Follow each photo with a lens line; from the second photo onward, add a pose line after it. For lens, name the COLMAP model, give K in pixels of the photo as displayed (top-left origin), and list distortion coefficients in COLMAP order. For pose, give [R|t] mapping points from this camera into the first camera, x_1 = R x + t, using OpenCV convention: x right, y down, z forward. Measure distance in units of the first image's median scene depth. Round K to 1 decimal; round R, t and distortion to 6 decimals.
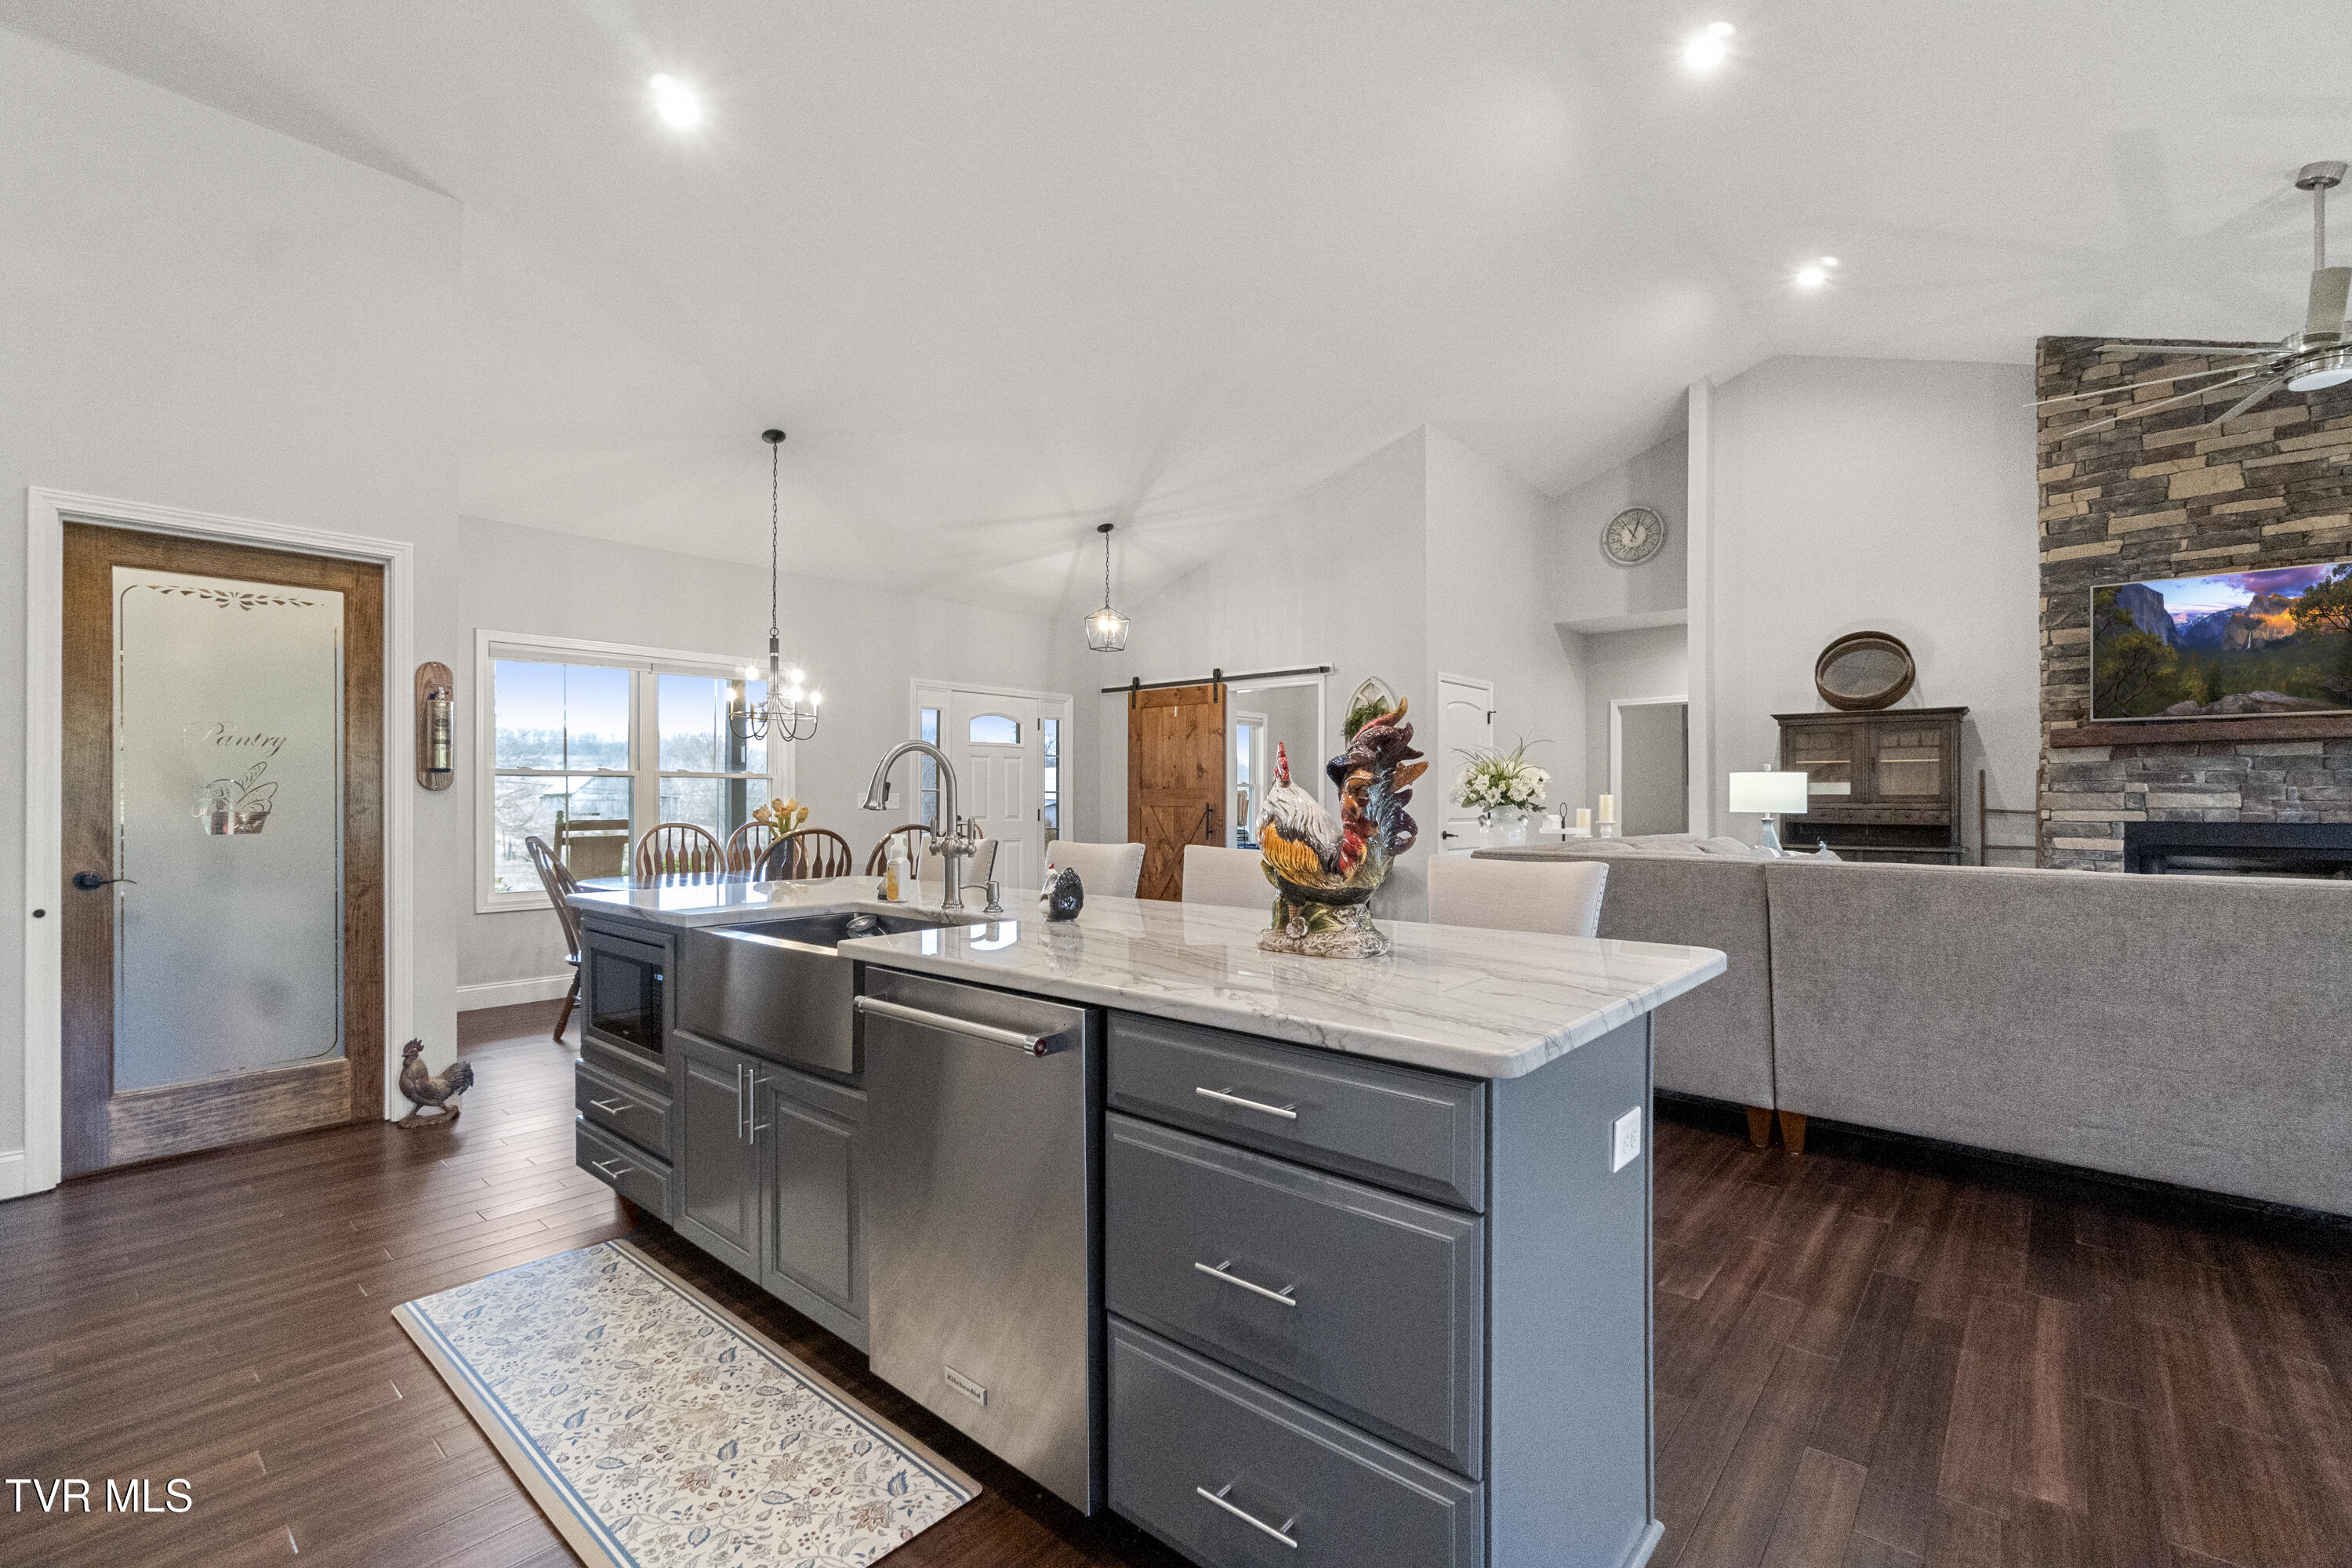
lens RADIAL K [[1015.5, 0, 1179.3], [0, 1015.5, 792.3], [0, 0, 1]] dist [-0.004076, 0.000939]
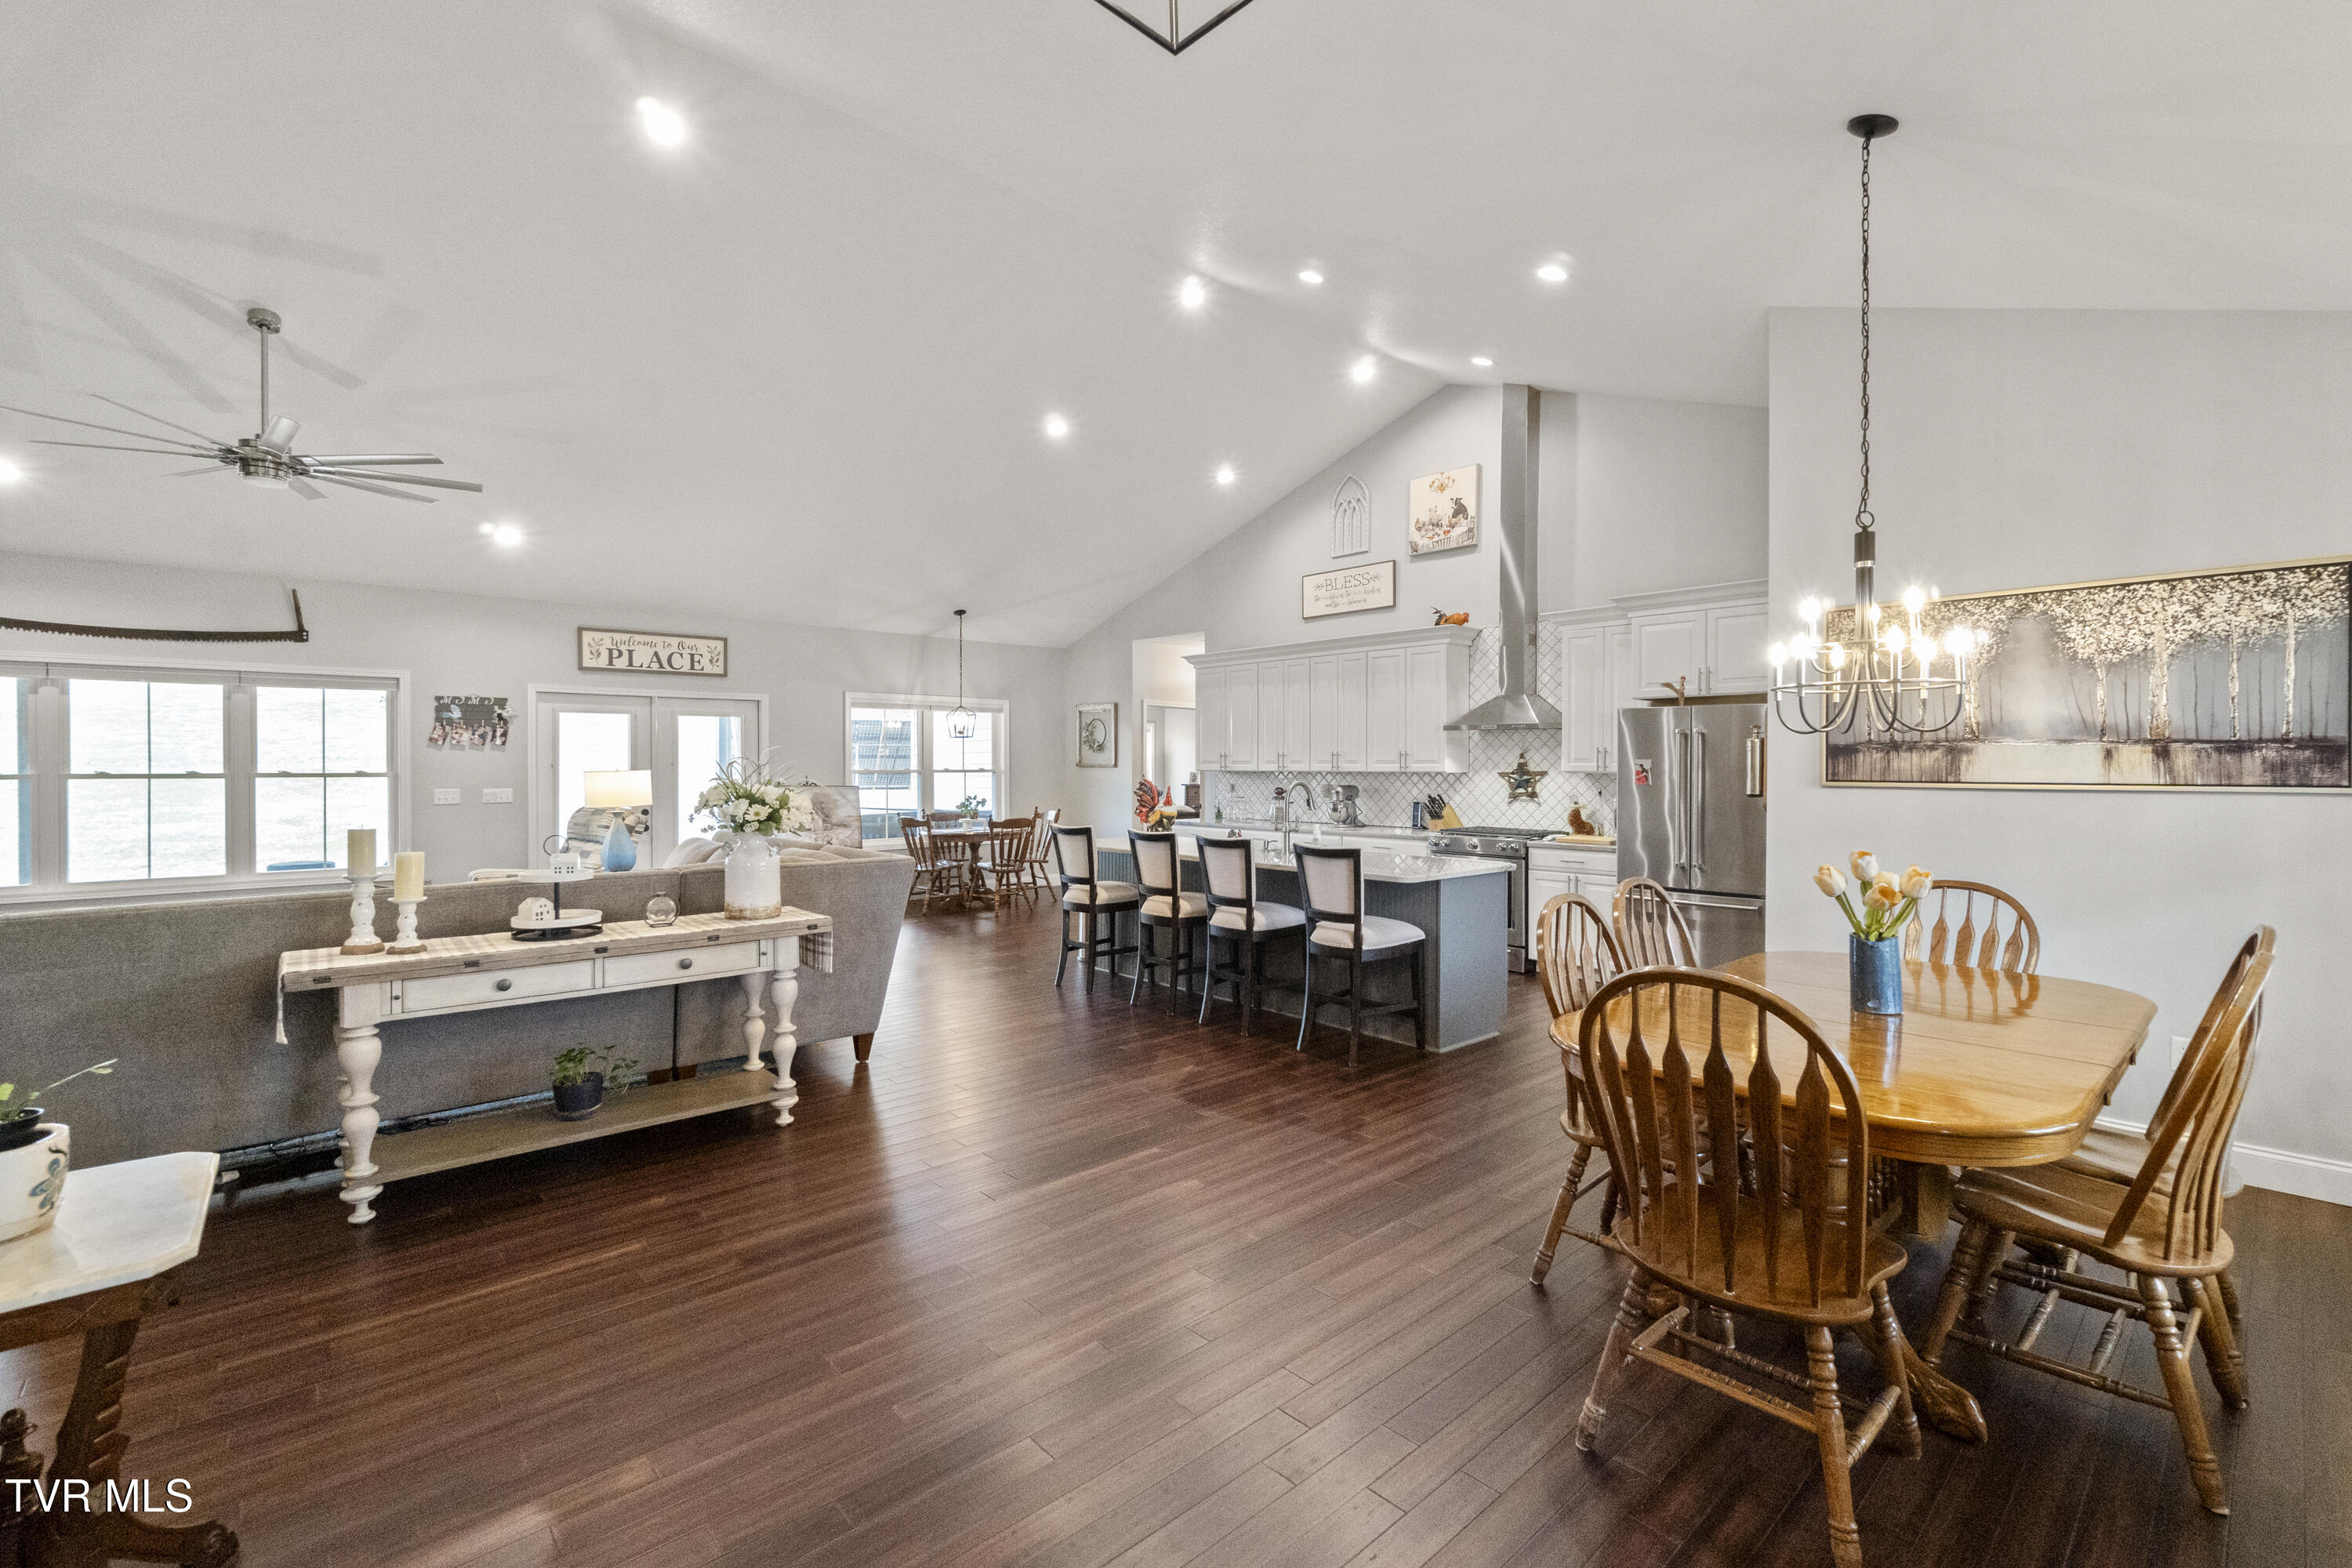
lens RADIAL K [[1025.1, 0, 1189.6], [0, 1025.1, 768.5], [0, 0, 1]] dist [-0.001868, 0.000086]
pose [[-0.994048, -0.002187, 0.108917, -0.116040], [-0.002545, 0.999992, -0.003146, -0.030790], [-0.108910, -0.003405, -0.994046, 1.459062]]
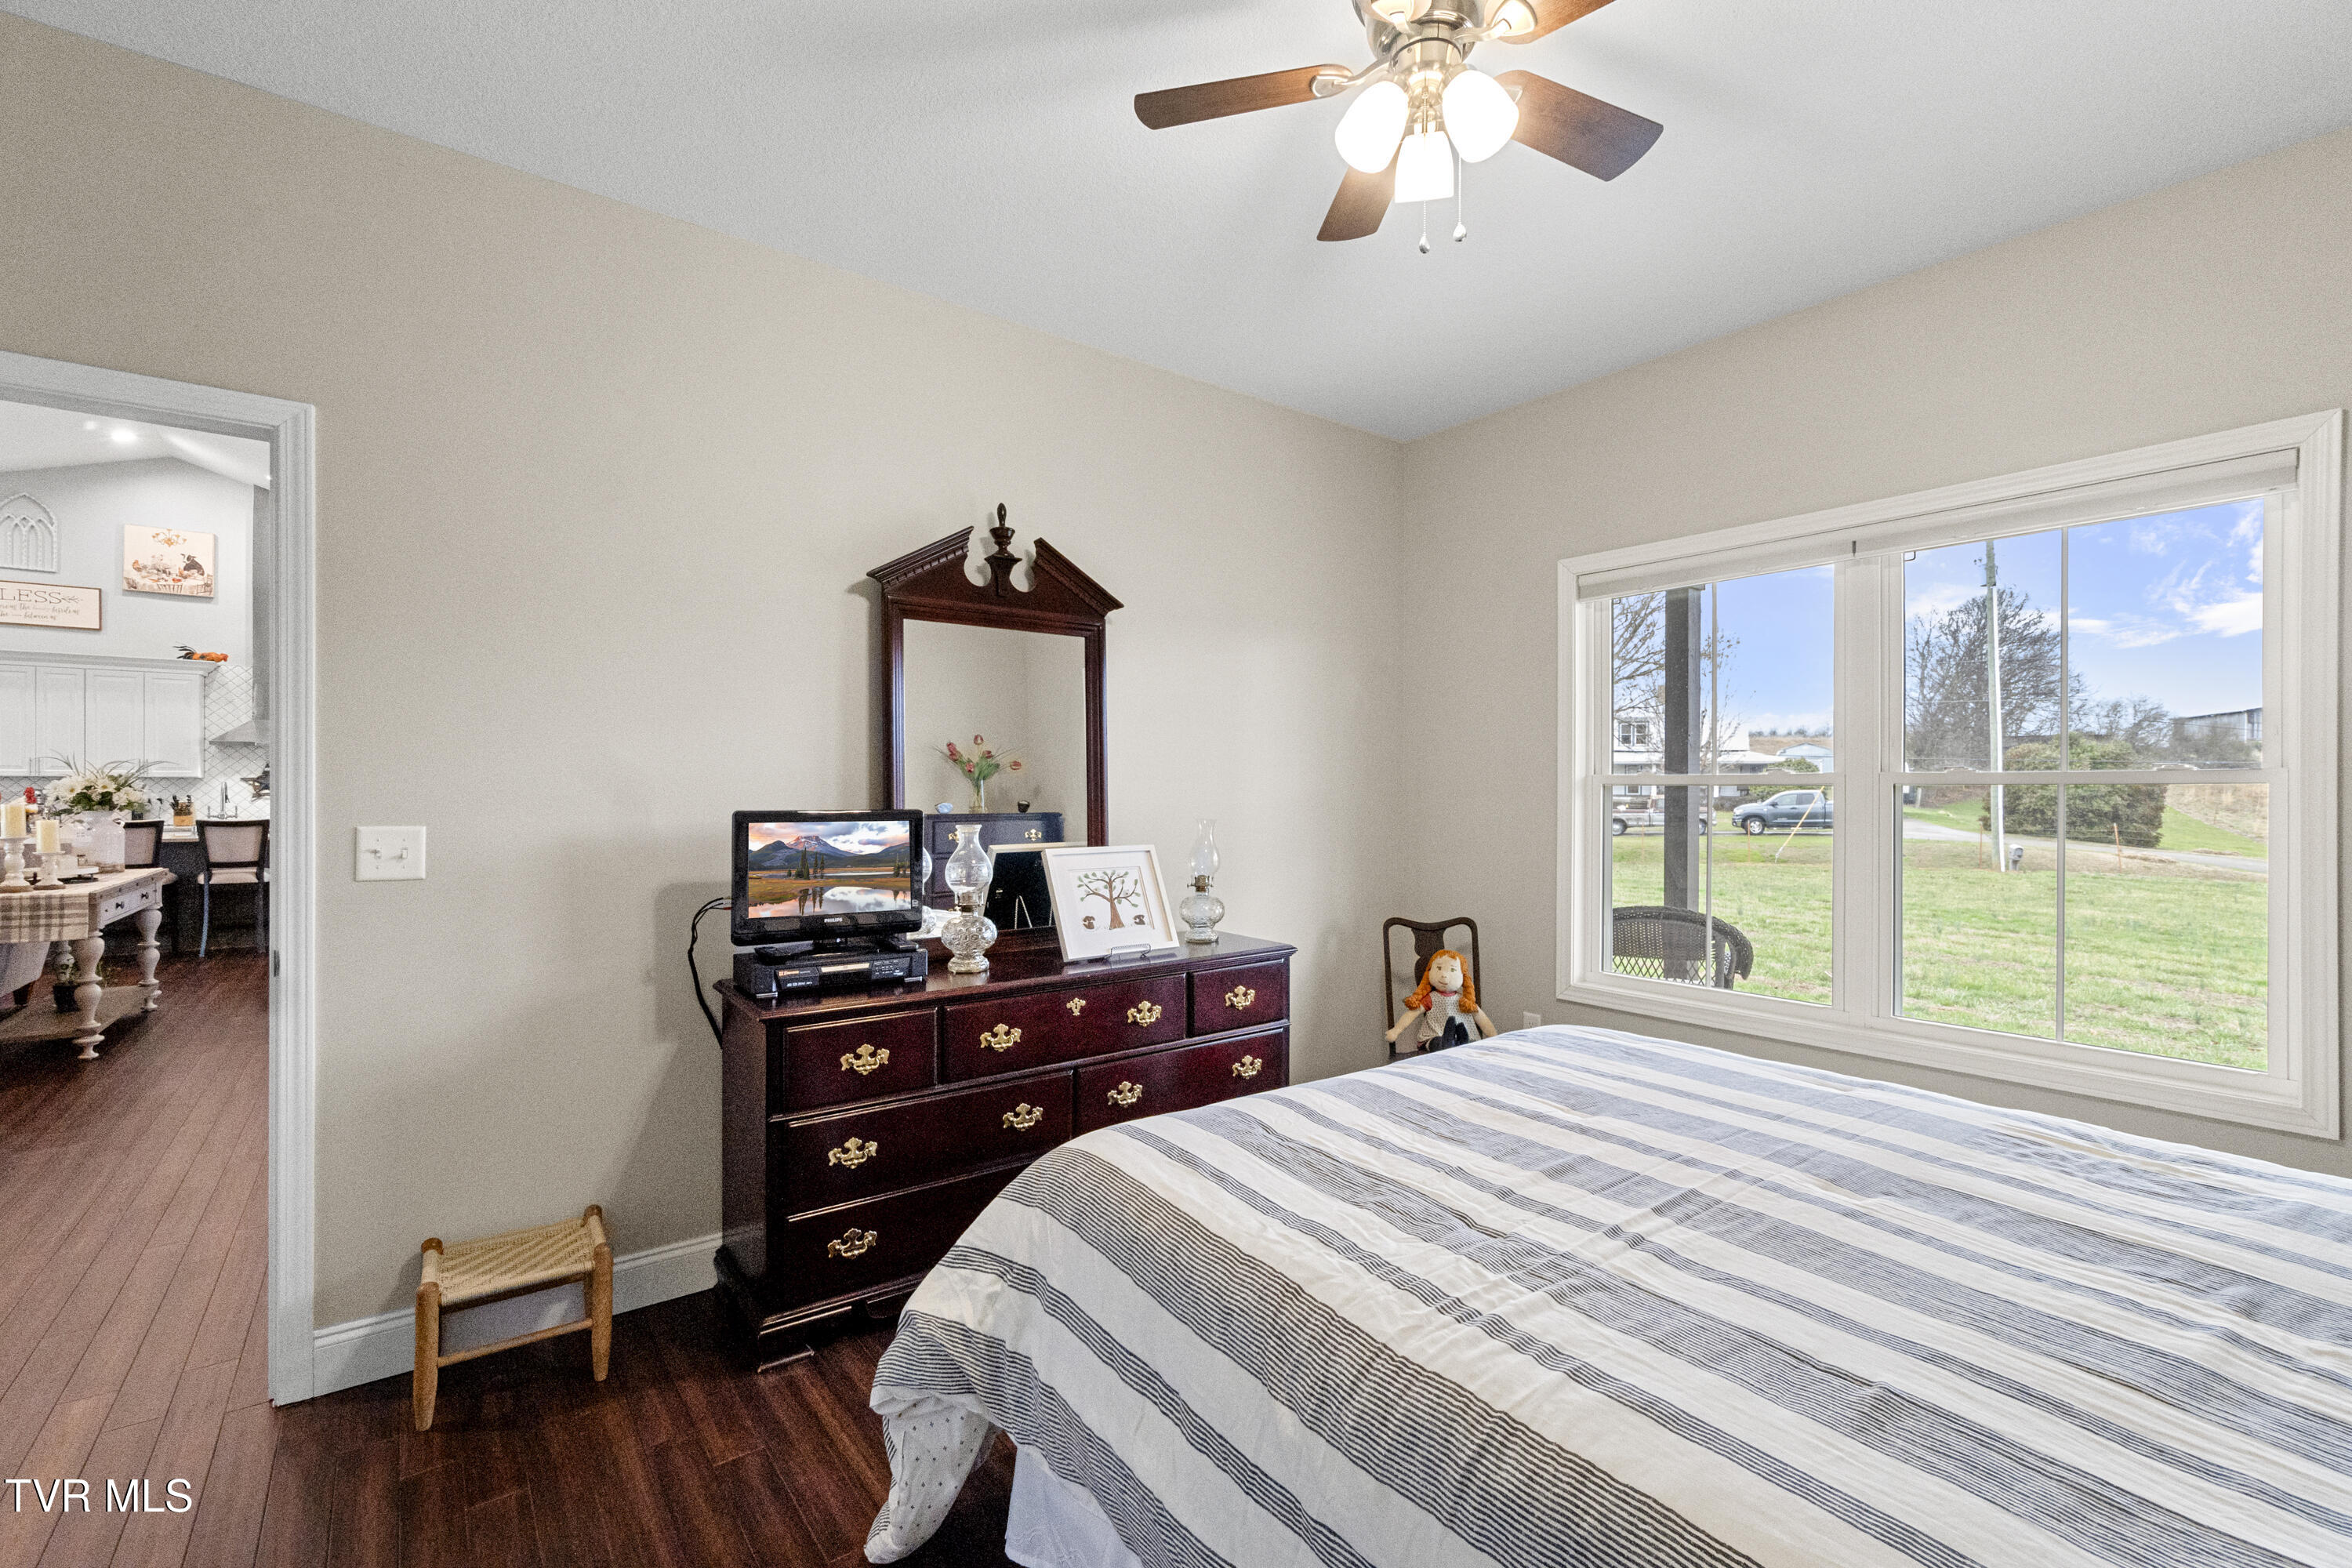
lens RADIAL K [[1015.5, 0, 1179.3], [0, 1015.5, 792.3], [0, 0, 1]] dist [-0.004076, 0.000939]
pose [[-0.203588, 0.004702, -0.979045, 0.978136], [0.000287, 0.999989, 0.004743, -0.014005], [0.979057, 0.000684, -0.203587, 1.996107]]
